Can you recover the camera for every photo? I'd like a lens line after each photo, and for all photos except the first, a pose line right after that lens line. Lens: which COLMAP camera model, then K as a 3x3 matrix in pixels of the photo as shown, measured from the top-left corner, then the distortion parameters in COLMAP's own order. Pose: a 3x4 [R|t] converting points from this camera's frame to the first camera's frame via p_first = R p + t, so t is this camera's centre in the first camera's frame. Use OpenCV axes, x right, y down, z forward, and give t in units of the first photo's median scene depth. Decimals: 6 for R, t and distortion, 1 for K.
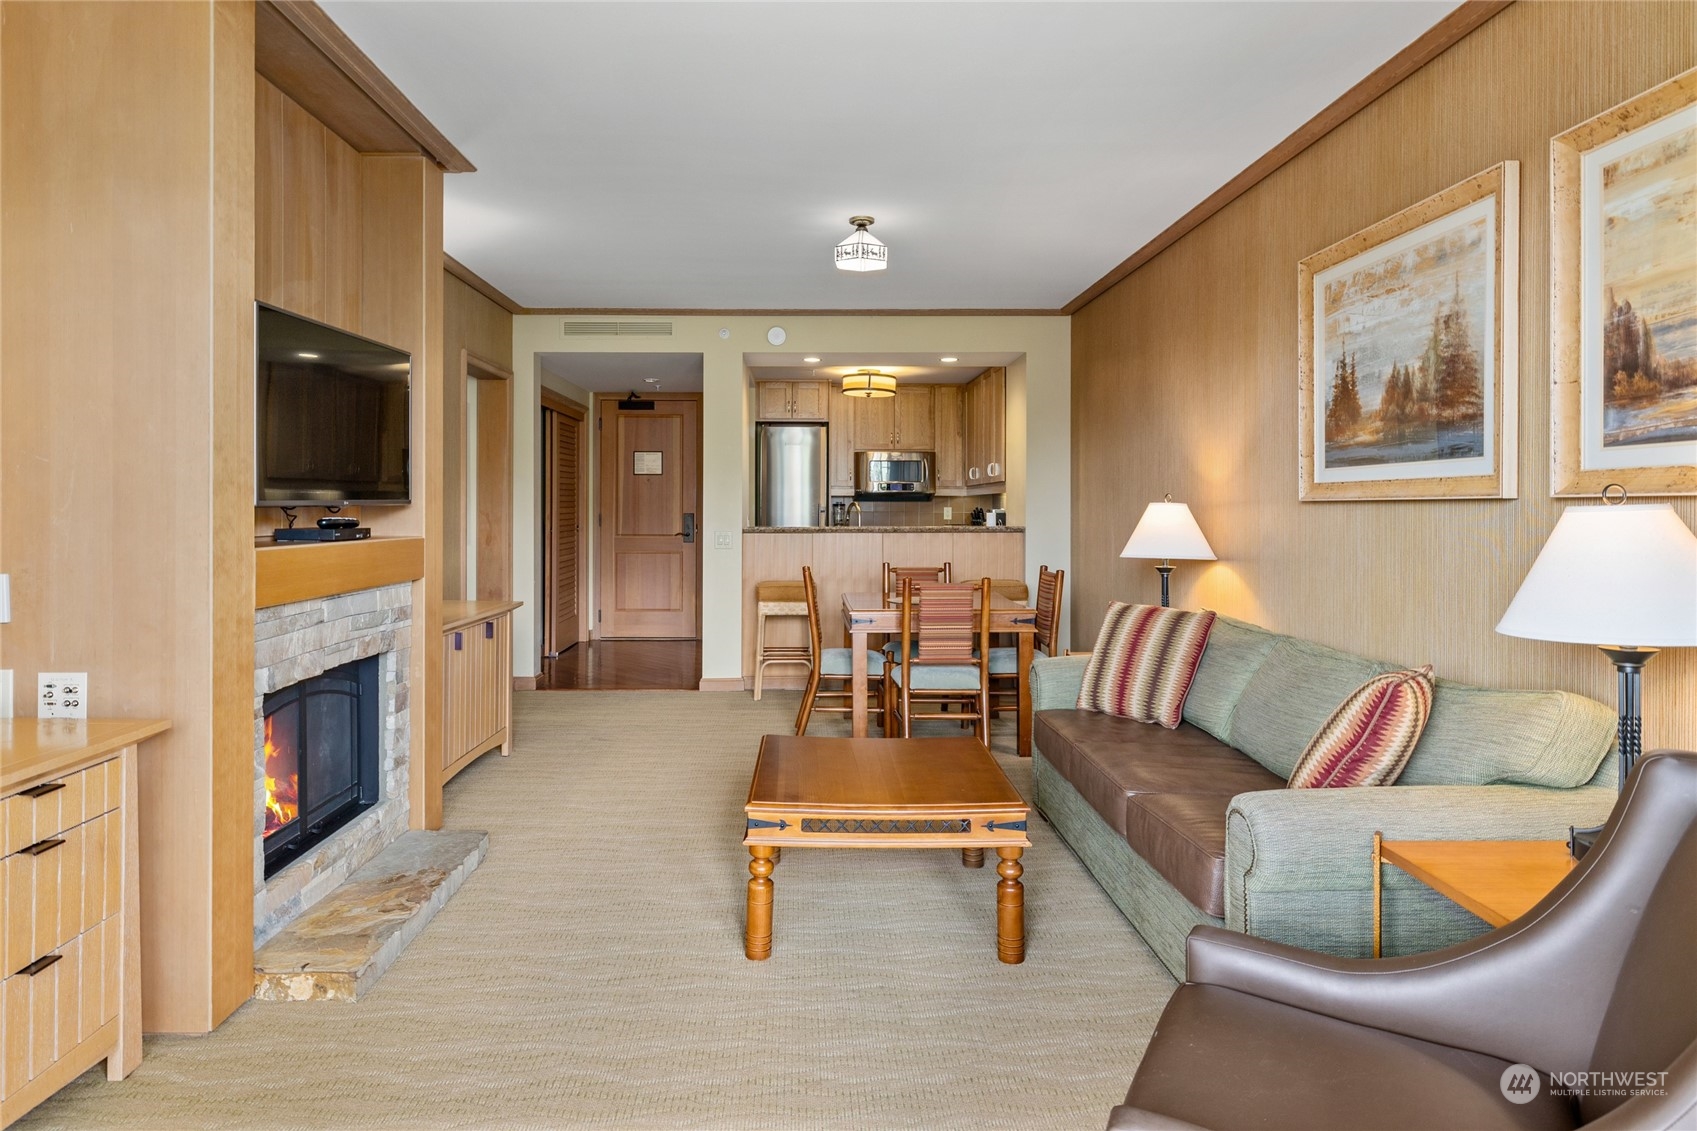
lens RADIAL K [[965.4, 0, 809.9], [0, 965.4, 526.7], [0, 0, 1]] dist [-0.005342, 0.005728]
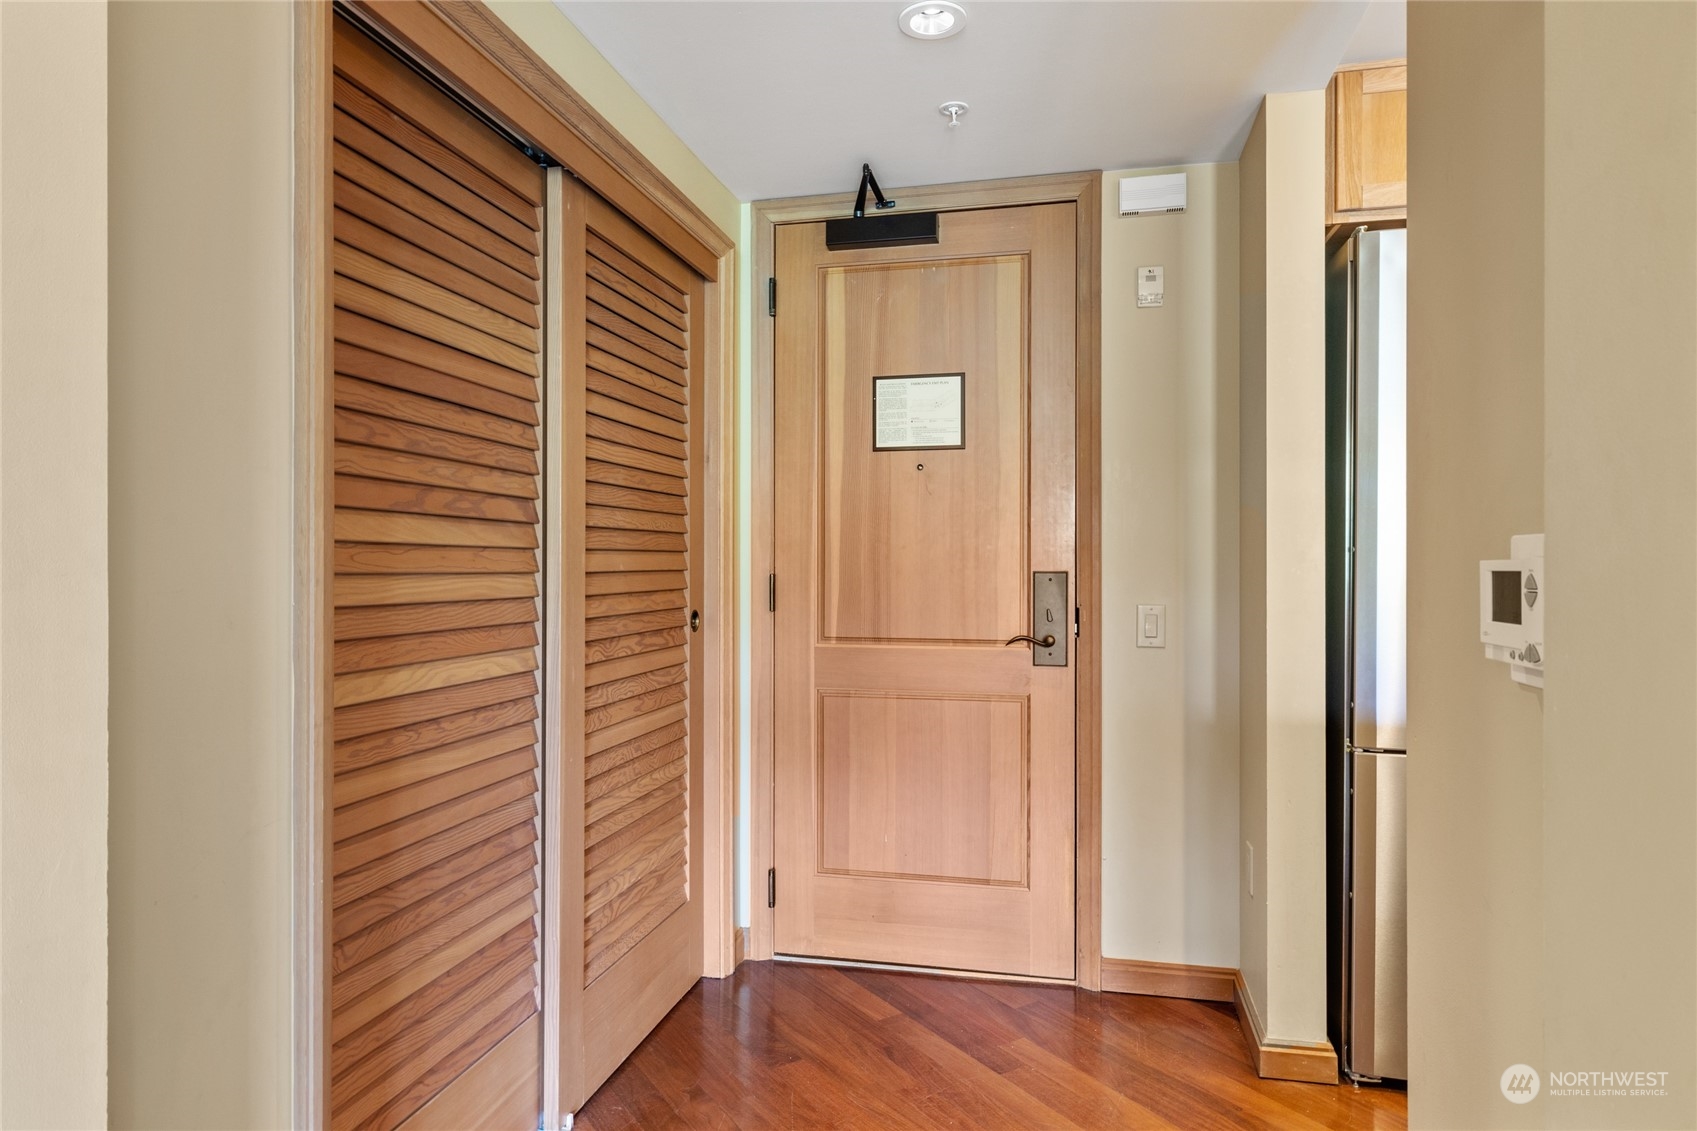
lens RADIAL K [[1009.1, 0, 835.5], [0, 1009.1, 553.1], [0, 0, 1]] dist [0.006337, -0.008542]
pose [[0.969230, -0.007041, -0.246057, -0.126011], [-0.001179, 0.999447, -0.033242, -0.009895], [0.246155, 0.032509, 0.968685, 0.753287]]
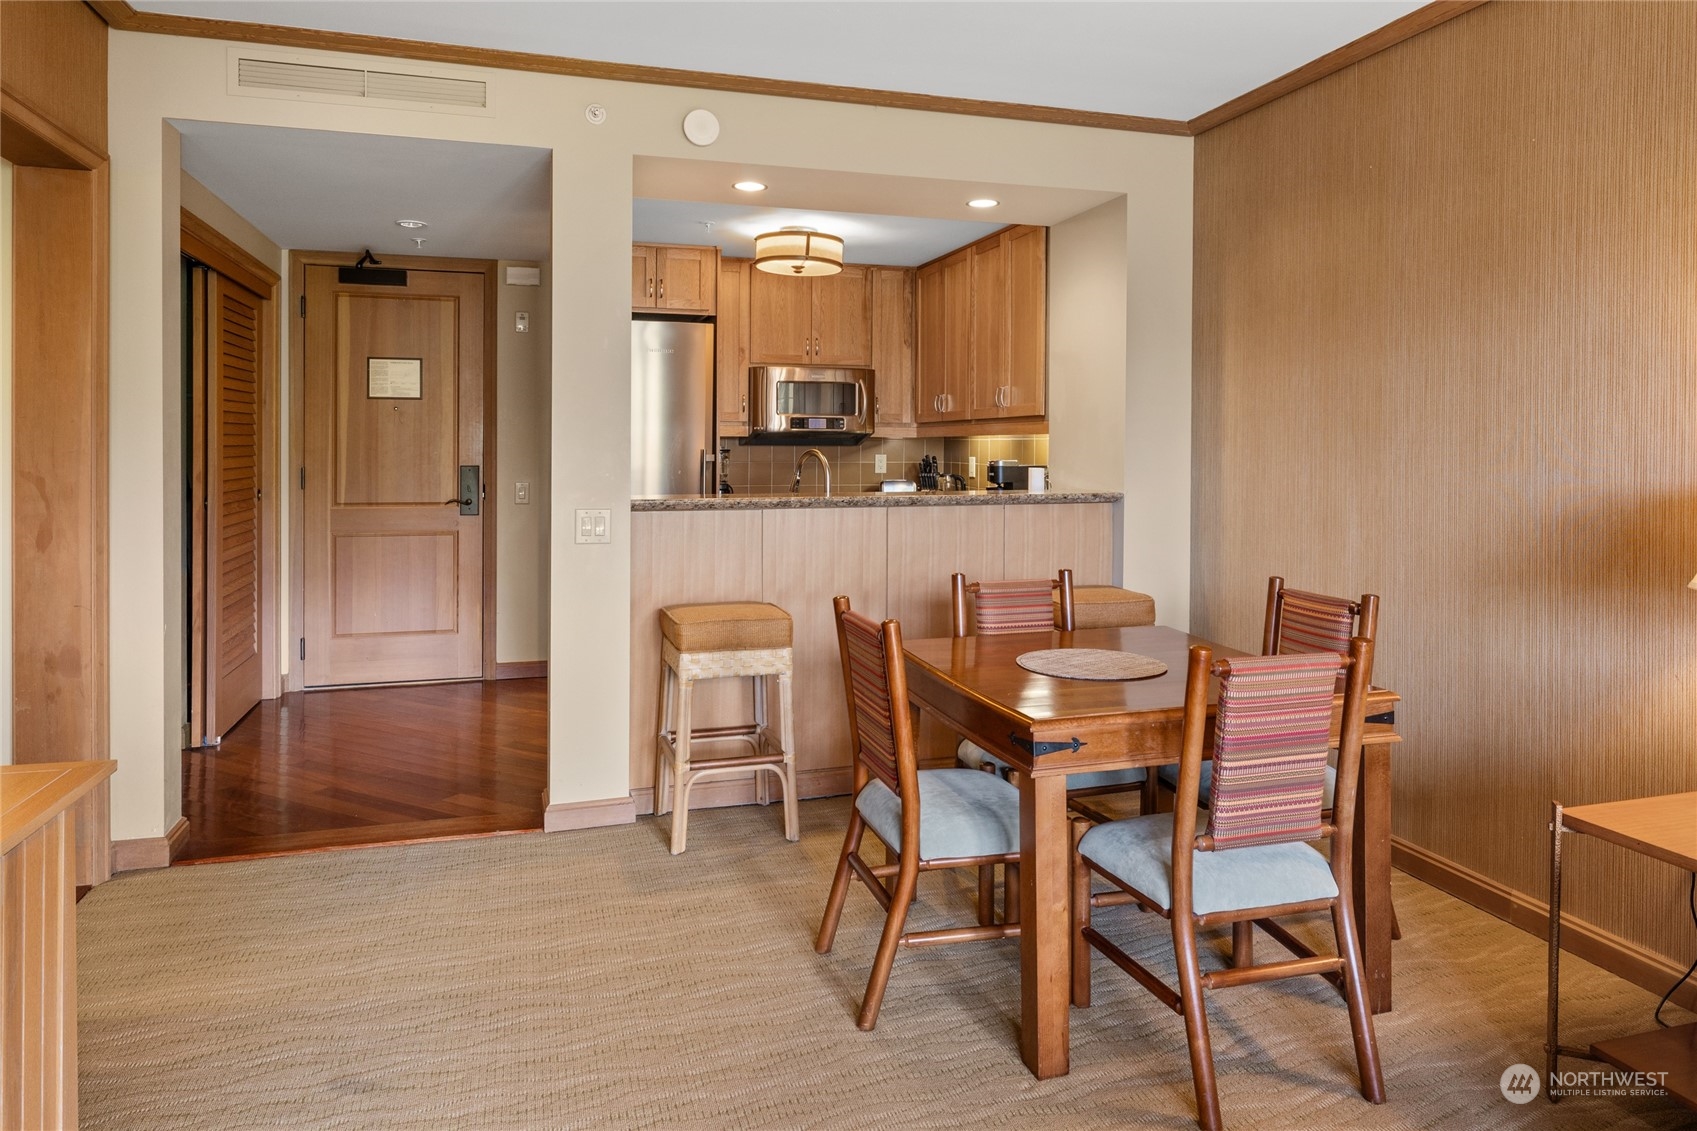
lens RADIAL K [[1077.1, 0, 852.2], [0, 1077.1, 464.6], [0, 0, 1]] dist [-0.003357, 0.000476]
pose [[0.960442, -0.003248, 0.278462, -0.094641], [0.004094, 0.999989, -0.002456, -0.013323], [-0.278451, 0.003499, 0.960444, 0.346214]]
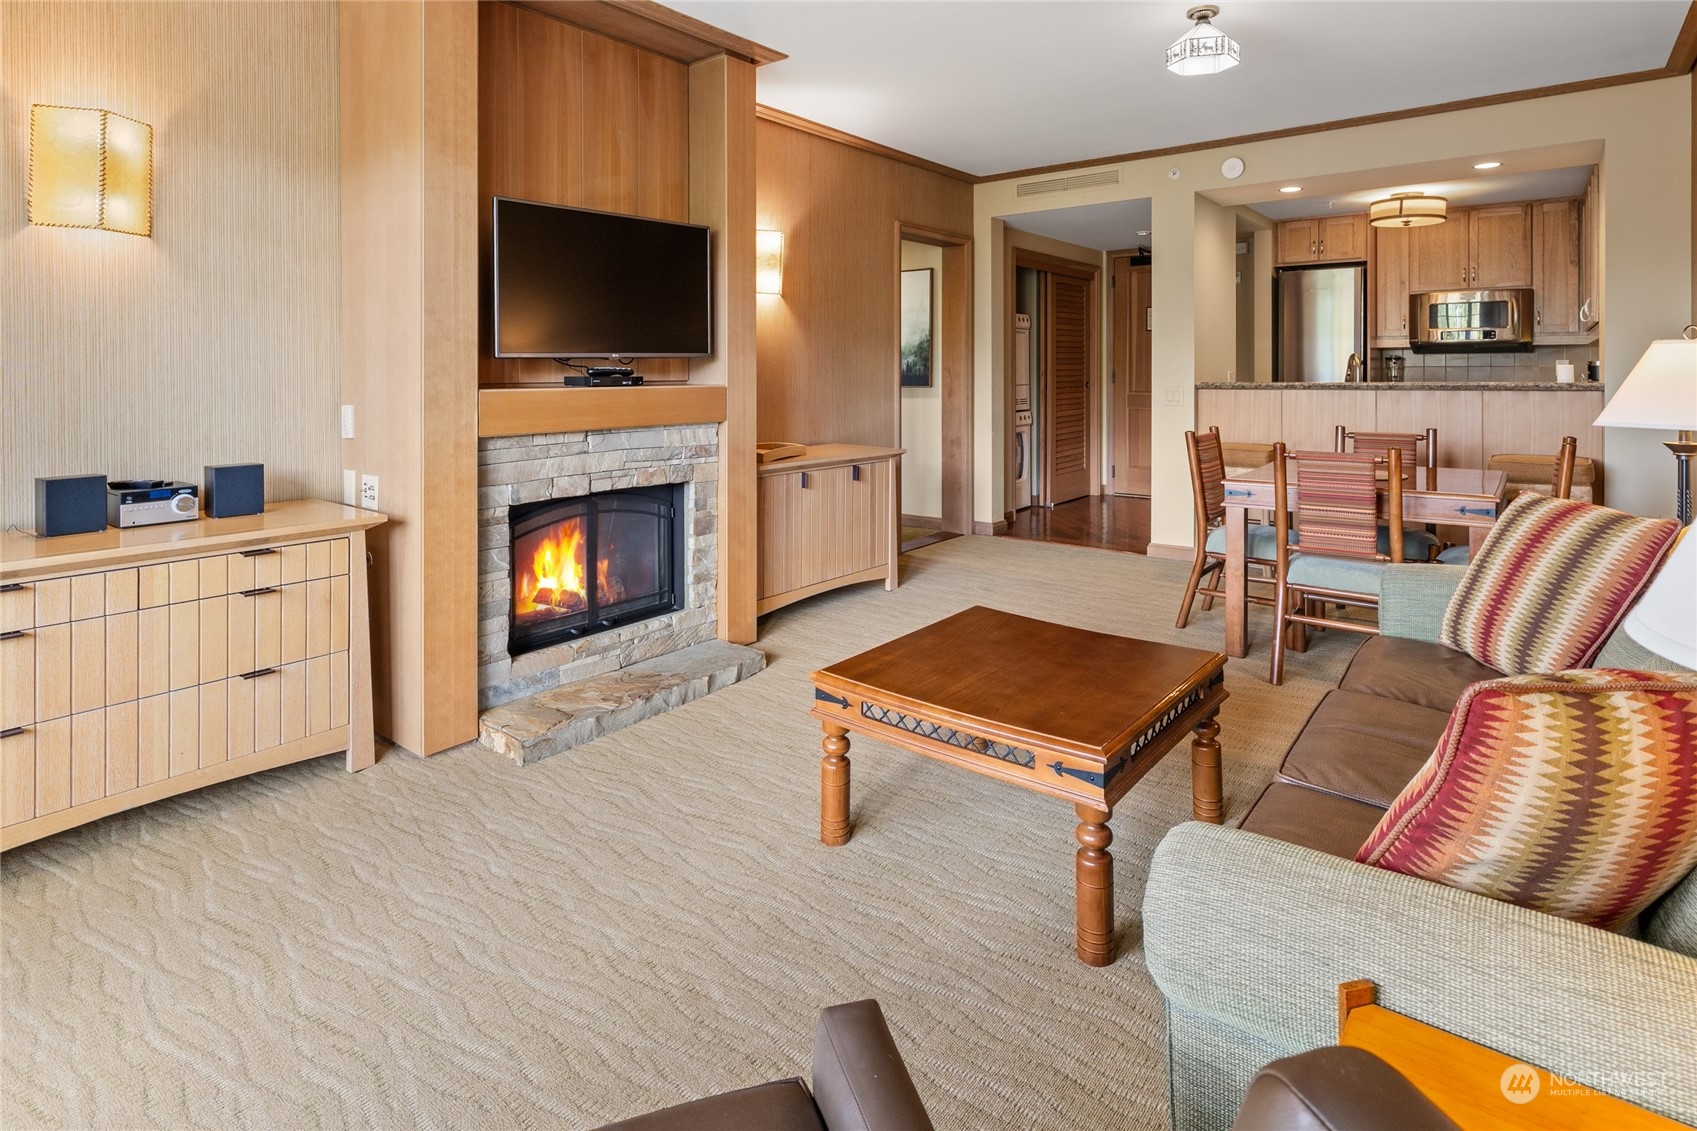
lens RADIAL K [[879.7, 0, 845.8], [0, 879.7, 381.9], [0, 0, 1]] dist [-0.002595, -0.001530]
pose [[0.779218, 0.002652, -0.626747, 0.158495], [-0.006066, 0.999976, -0.003311, 0.003841], [0.626723, 0.006381, 0.779216, 0.117522]]
